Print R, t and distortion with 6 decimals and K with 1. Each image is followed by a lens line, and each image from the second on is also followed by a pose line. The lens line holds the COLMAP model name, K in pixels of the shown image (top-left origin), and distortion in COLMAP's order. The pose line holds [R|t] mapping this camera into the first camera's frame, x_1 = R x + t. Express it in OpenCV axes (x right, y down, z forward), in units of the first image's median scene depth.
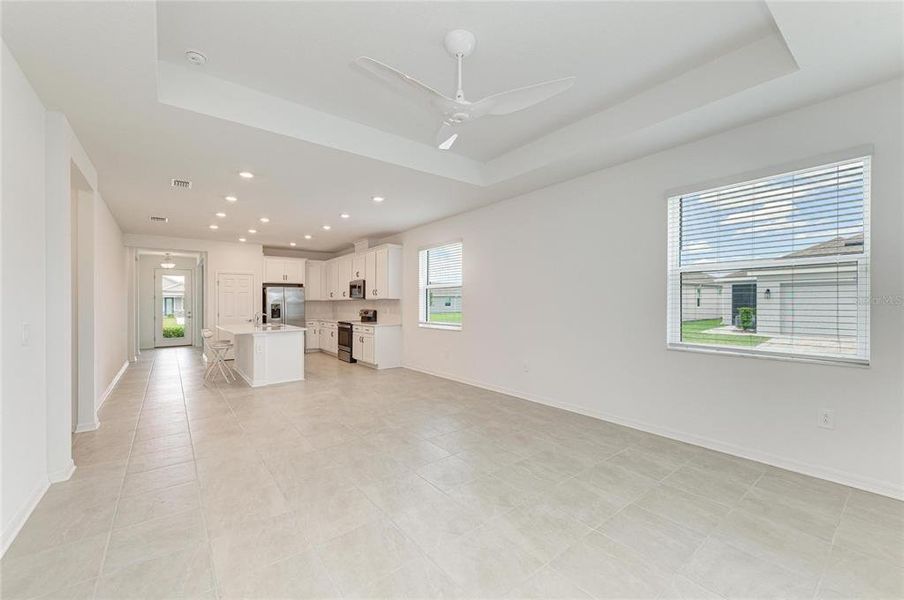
lens RADIAL K [[357.7, 0, 453.9], [0, 357.7, 304.1], [0, 0, 1]] dist [0.010897, 0.000244]
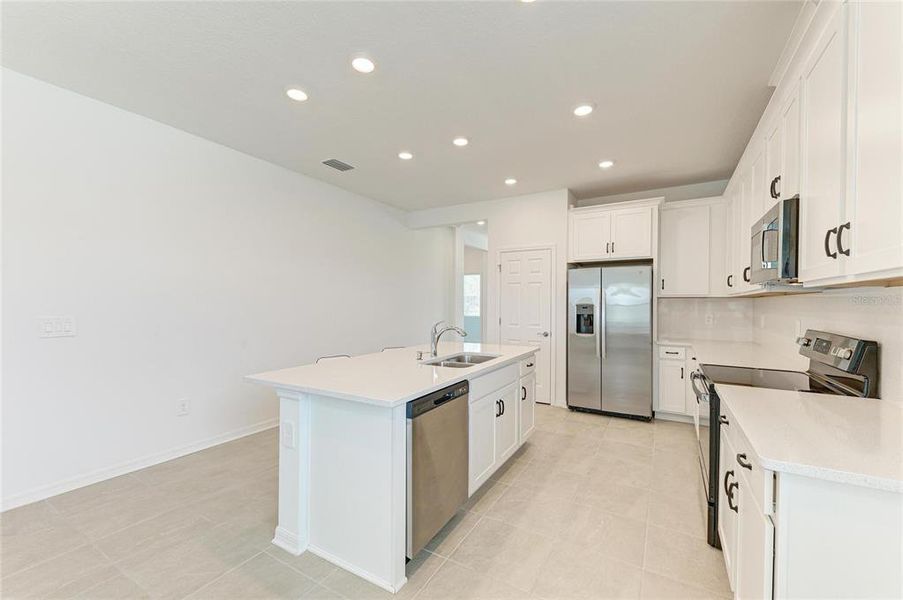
lens RADIAL K [[363.5, 0, 452.5], [0, 363.5, 303.7], [0, 0, 1]] dist [0.002225, 0.000125]
pose [[0.364841, 0.008275, -0.931033, -0.116749], [-0.009284, 0.999943, 0.005249, -0.001985], [0.931023, 0.006729, 0.364897, 0.709240]]
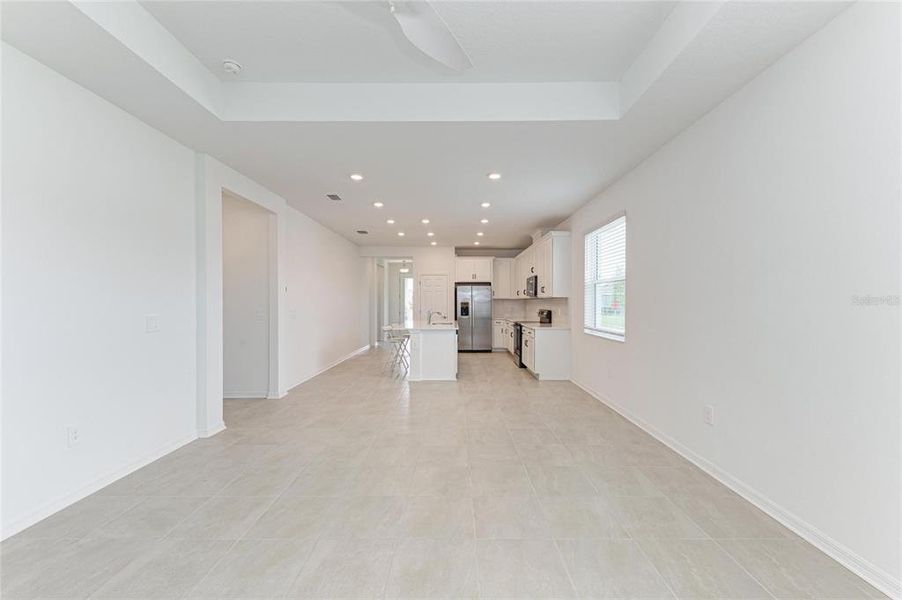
lens RADIAL K [[356.9, 0, 452.9], [0, 356.9, 304.1], [0, 0, 1]] dist [0.010897, 0.000244]
pose [[0.781617, 0.010176, -0.623676, 0.136073], [-0.007742, 0.999948, 0.006613, -0.001695], [0.623711, -0.000340, 0.781655, 0.177486]]
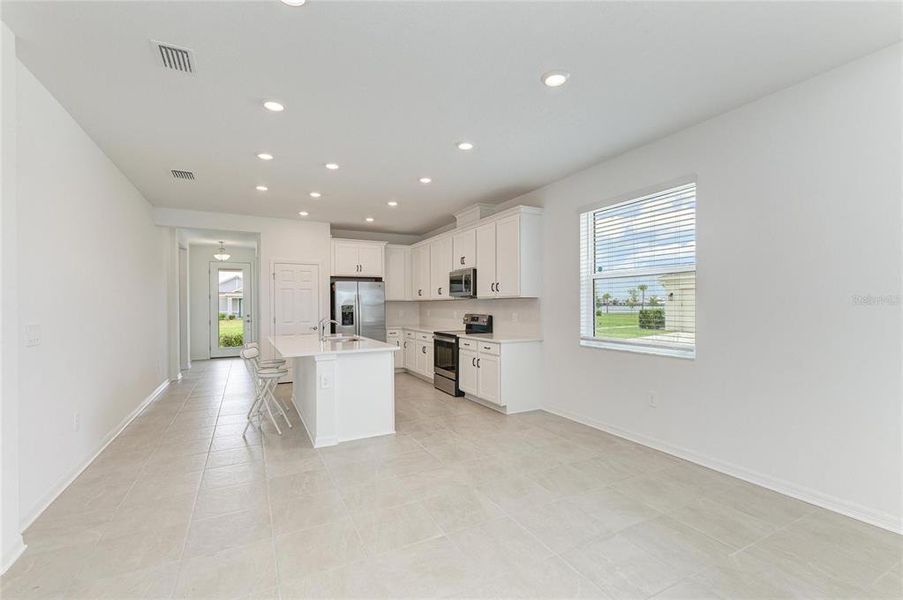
lens RADIAL K [[403.5, 0, 452.1], [0, 403.5, 308.9], [0, 0, 1]] dist [0.019436, 0.000284]
pose [[0.980239, 0.001637, -0.197810, -0.143763], [0.000083, 0.999962, 0.008685, -0.000518], [0.197817, -0.008529, 0.980202, 0.272214]]
